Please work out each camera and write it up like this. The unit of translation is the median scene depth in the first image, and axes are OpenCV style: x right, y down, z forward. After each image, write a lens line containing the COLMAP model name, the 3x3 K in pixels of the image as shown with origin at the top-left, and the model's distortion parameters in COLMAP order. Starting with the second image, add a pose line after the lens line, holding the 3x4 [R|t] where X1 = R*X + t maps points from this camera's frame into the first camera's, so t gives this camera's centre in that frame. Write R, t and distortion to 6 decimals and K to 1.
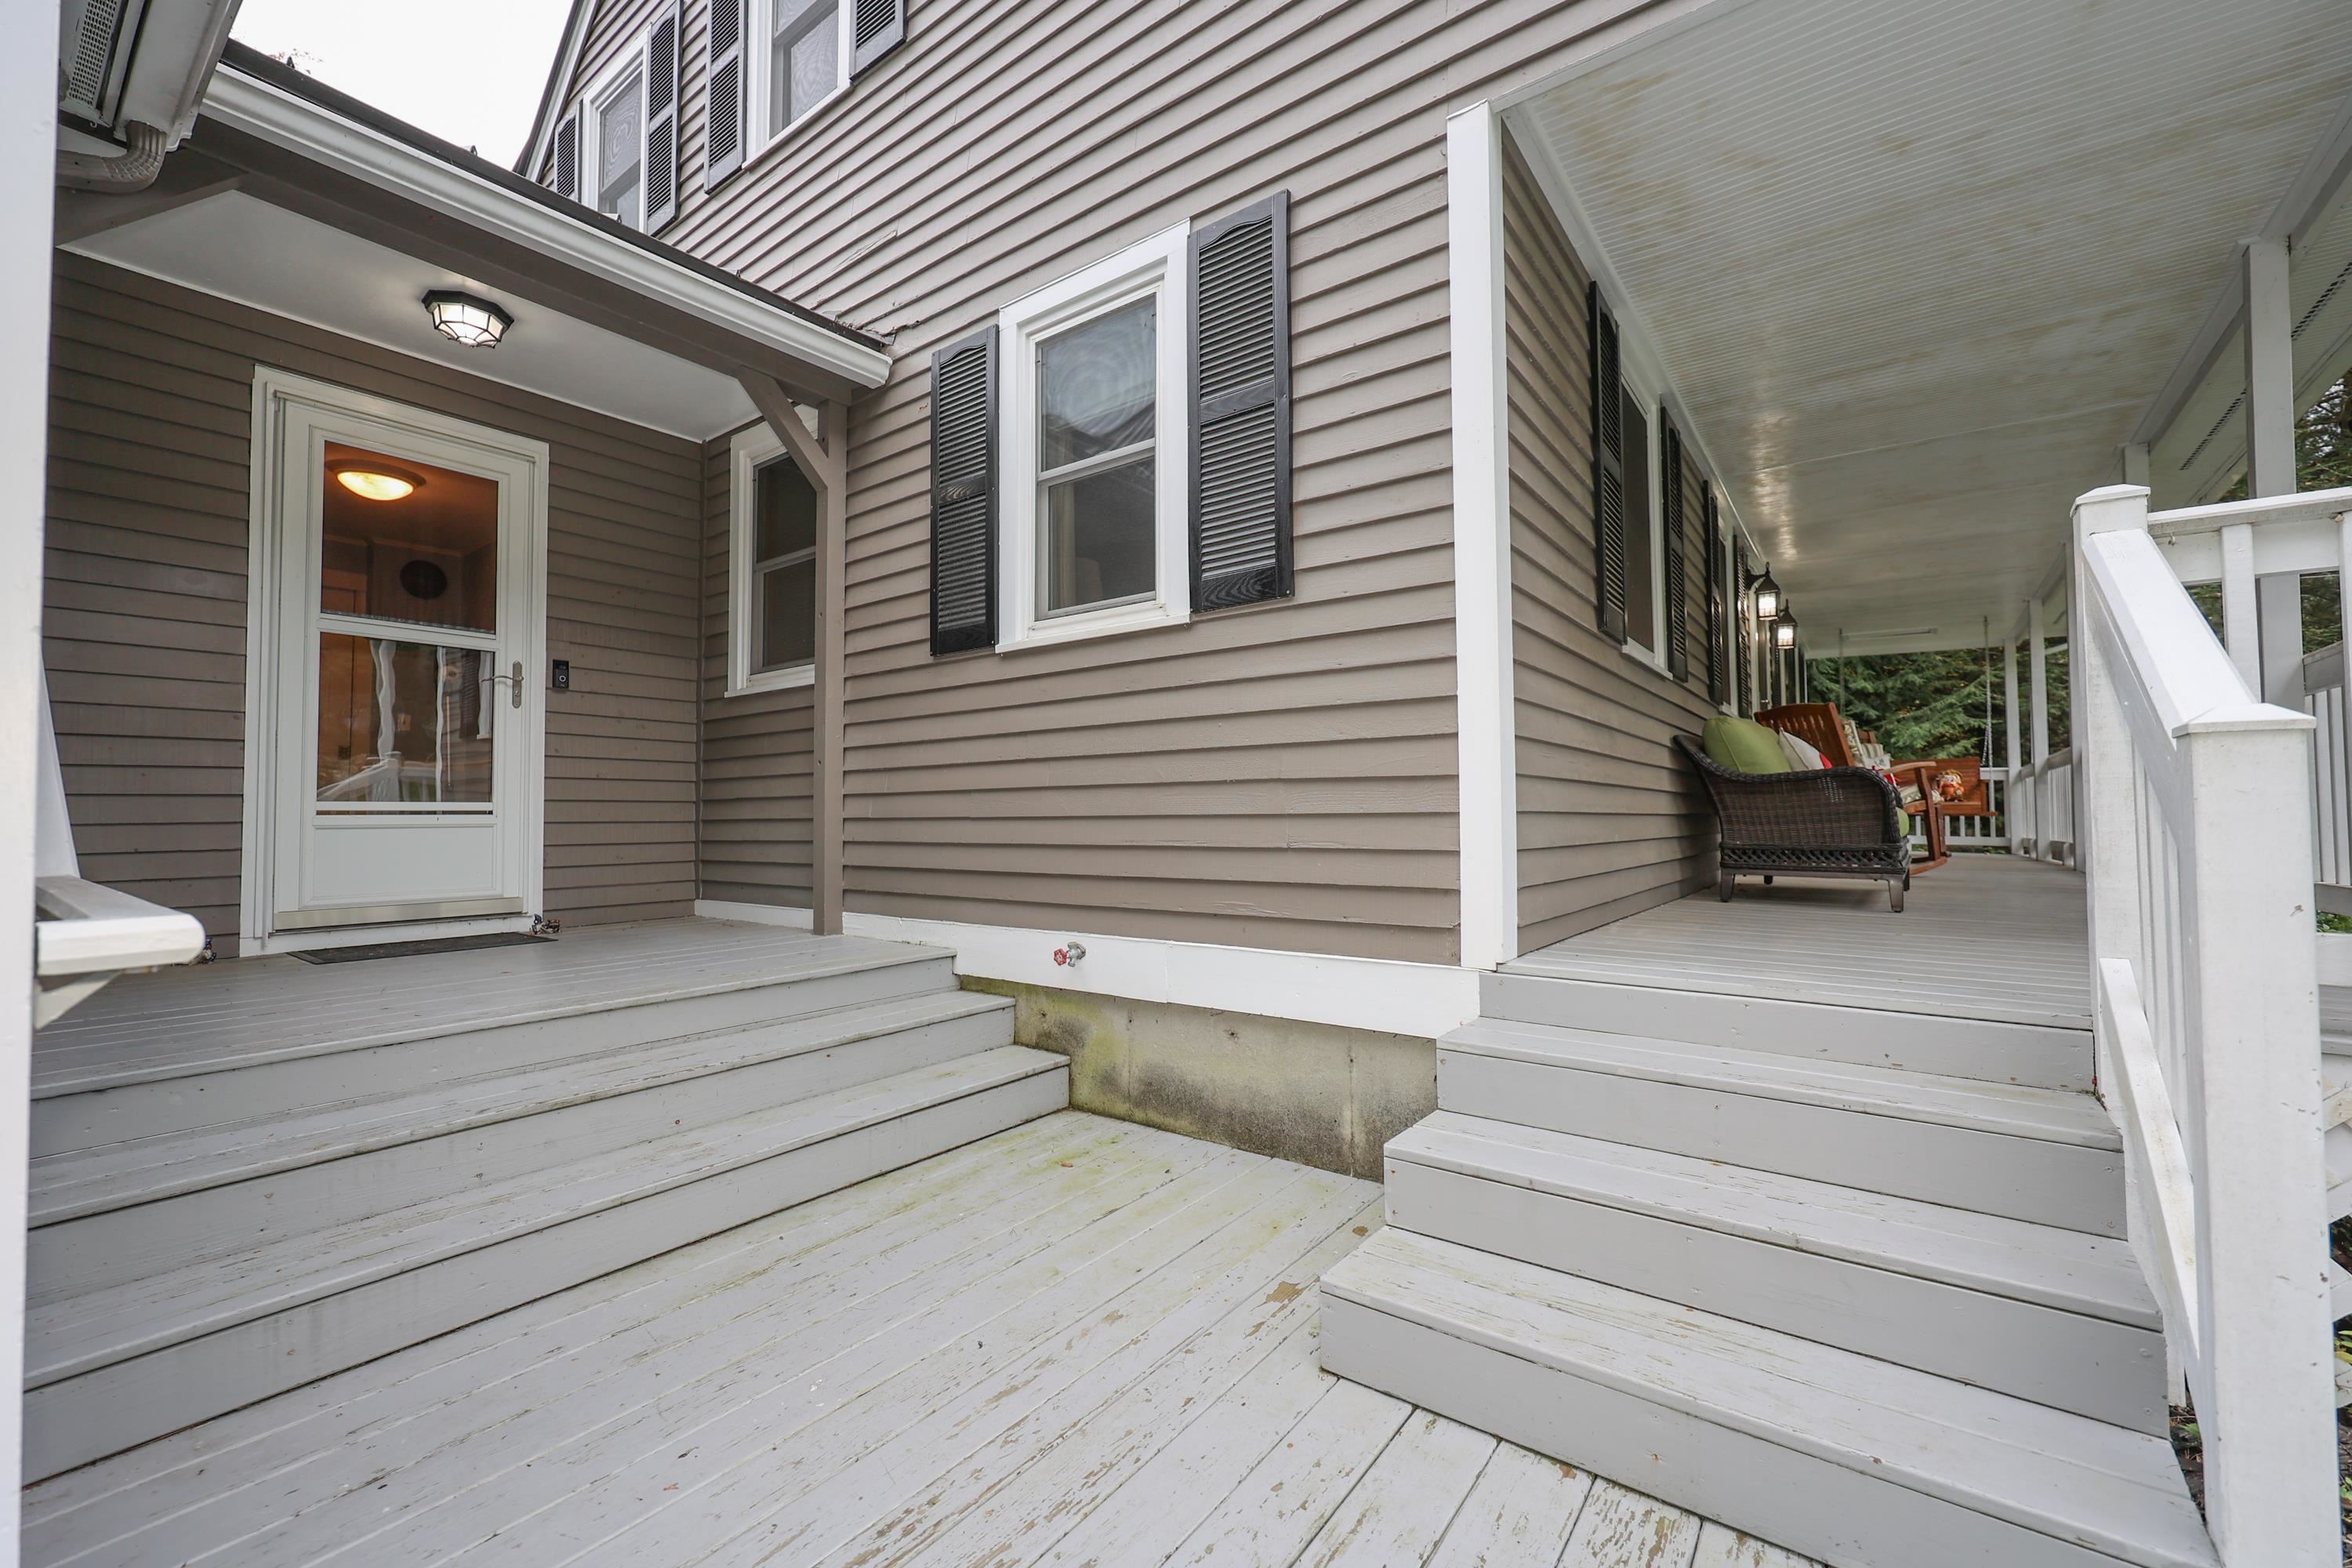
lens RADIAL K [[950.7, 0, 1176.0], [0, 950.7, 784.0], [0, 0, 1]] dist [-0.001304, -0.000111]
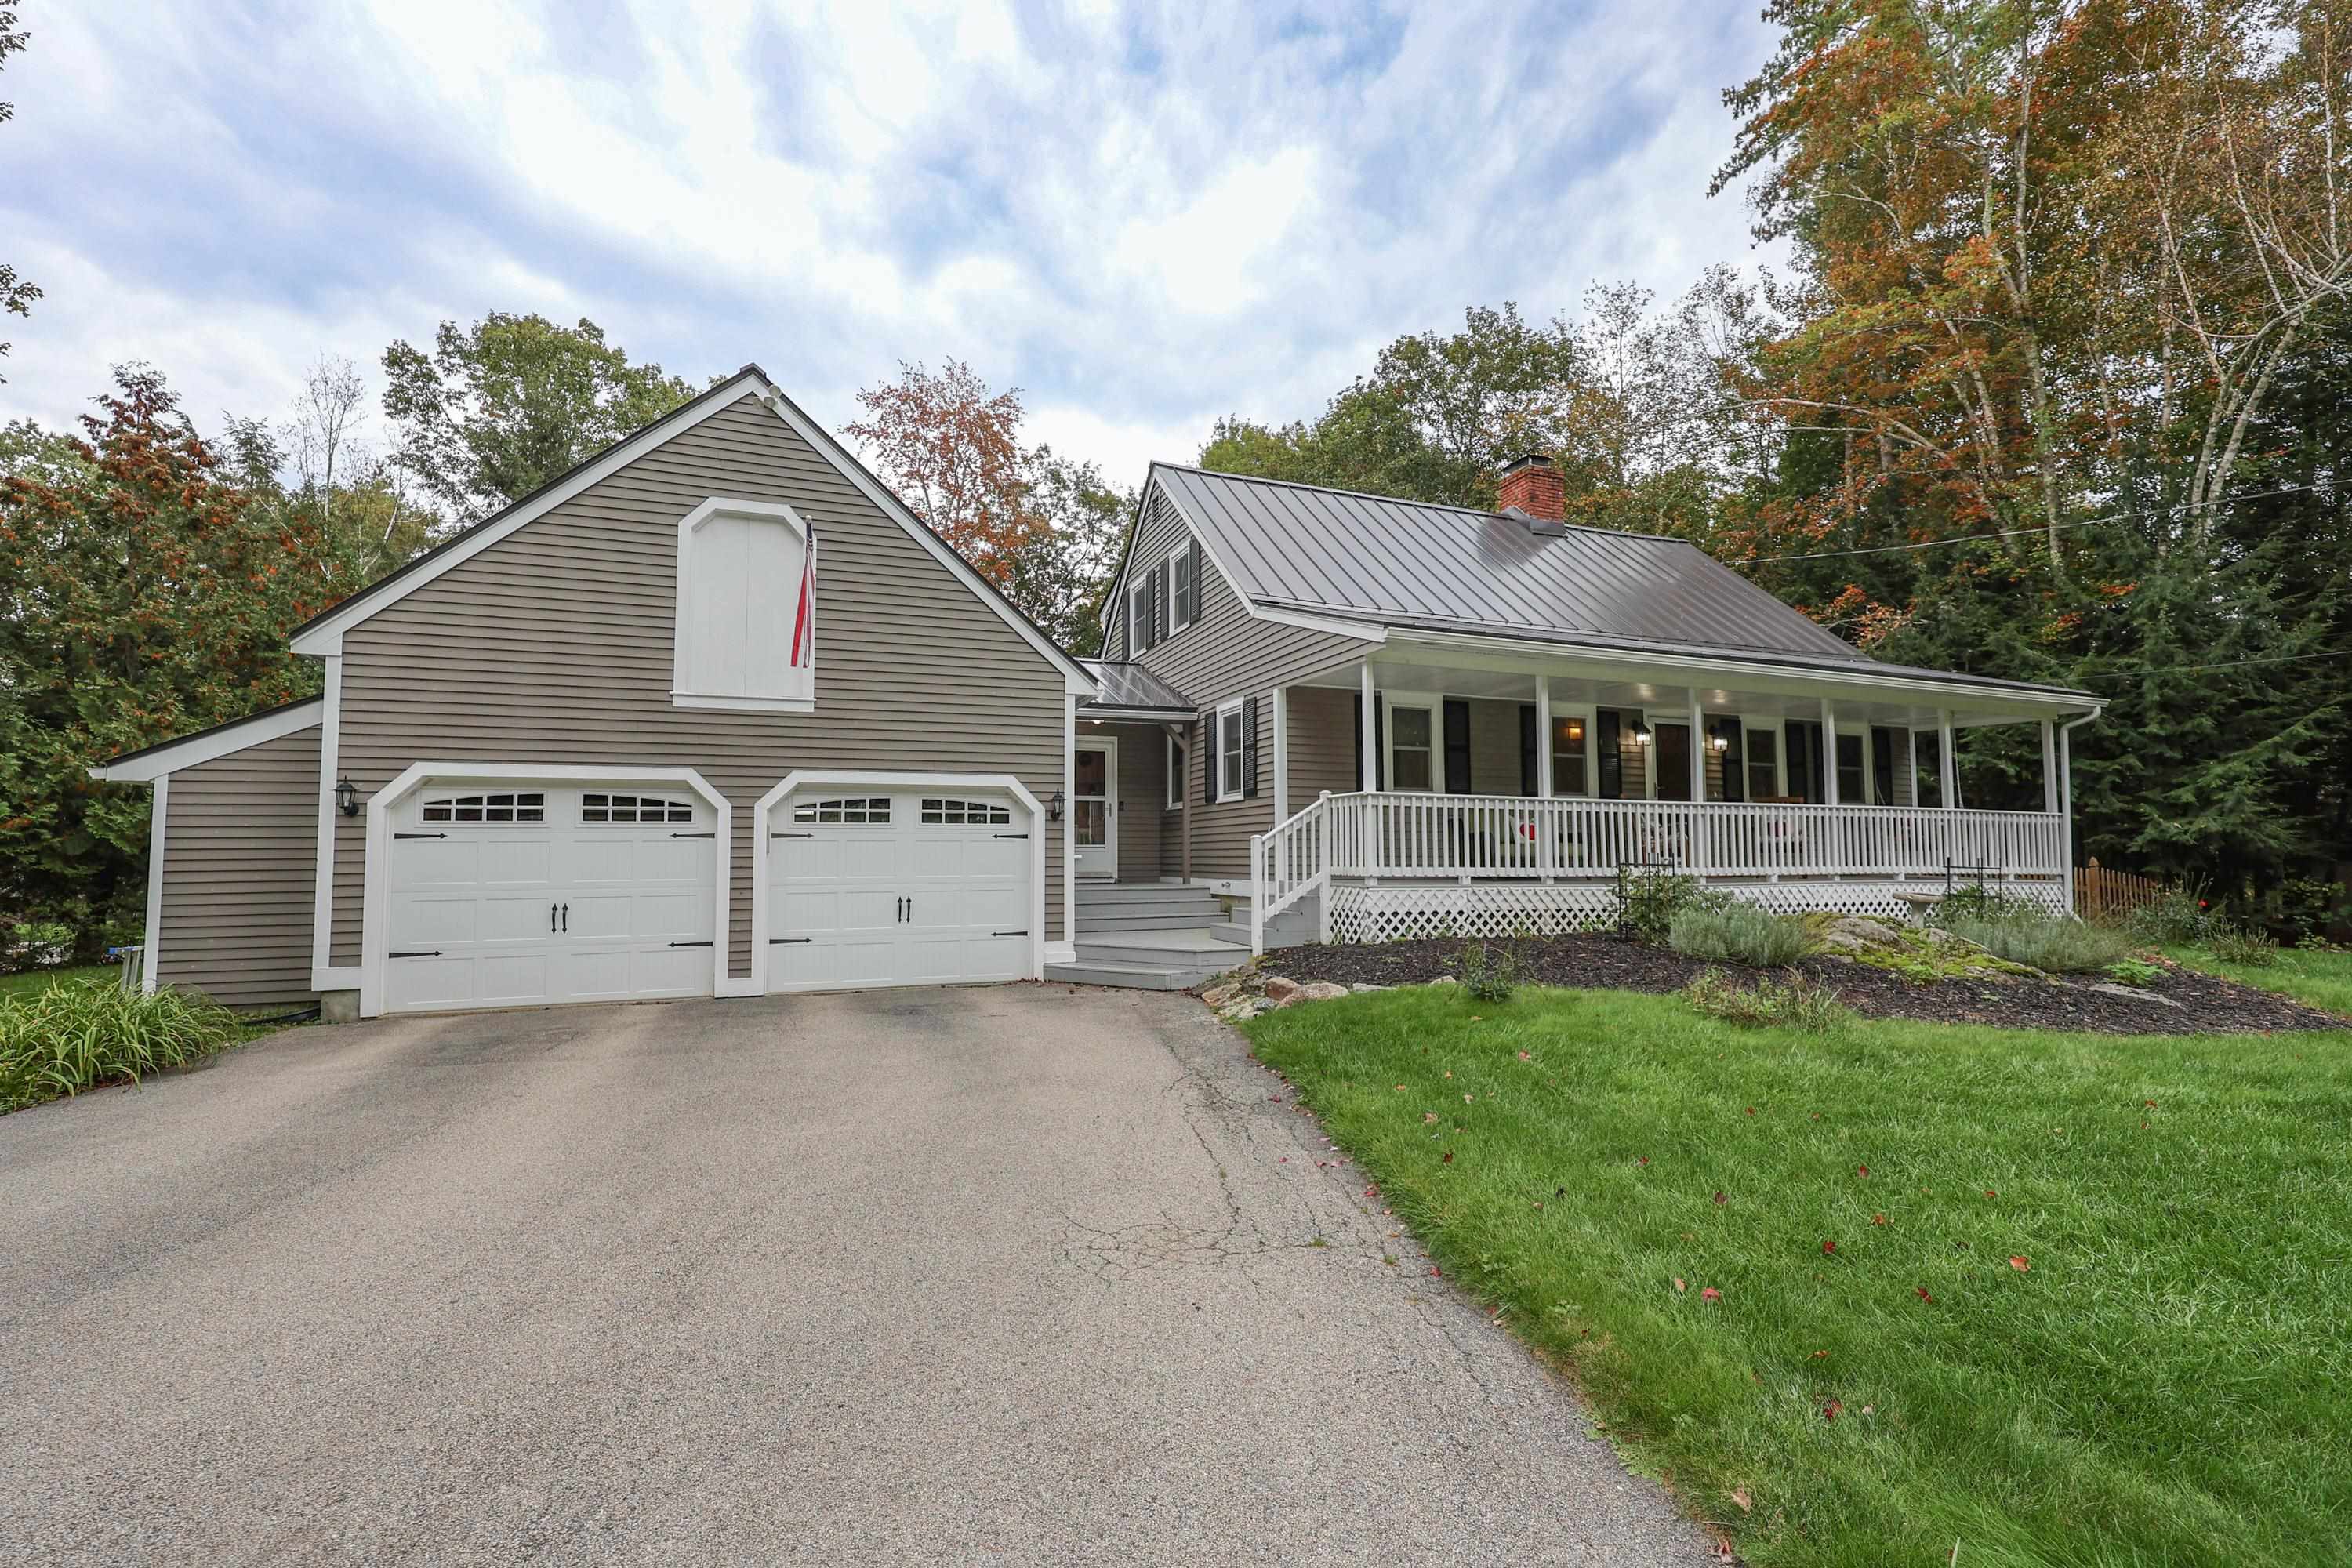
lens RADIAL K [[977.2, 0, 1201.5], [0, 977.2, 789.9], [0, 0, 1]] dist [-0.000246, -0.000236]
pose [[0.852545, -0.027903, -0.521909, 1.479655], [0.013831, 0.999429, -0.030838, -0.067148], [0.522472, 0.019072, 0.852443, -1.900754]]
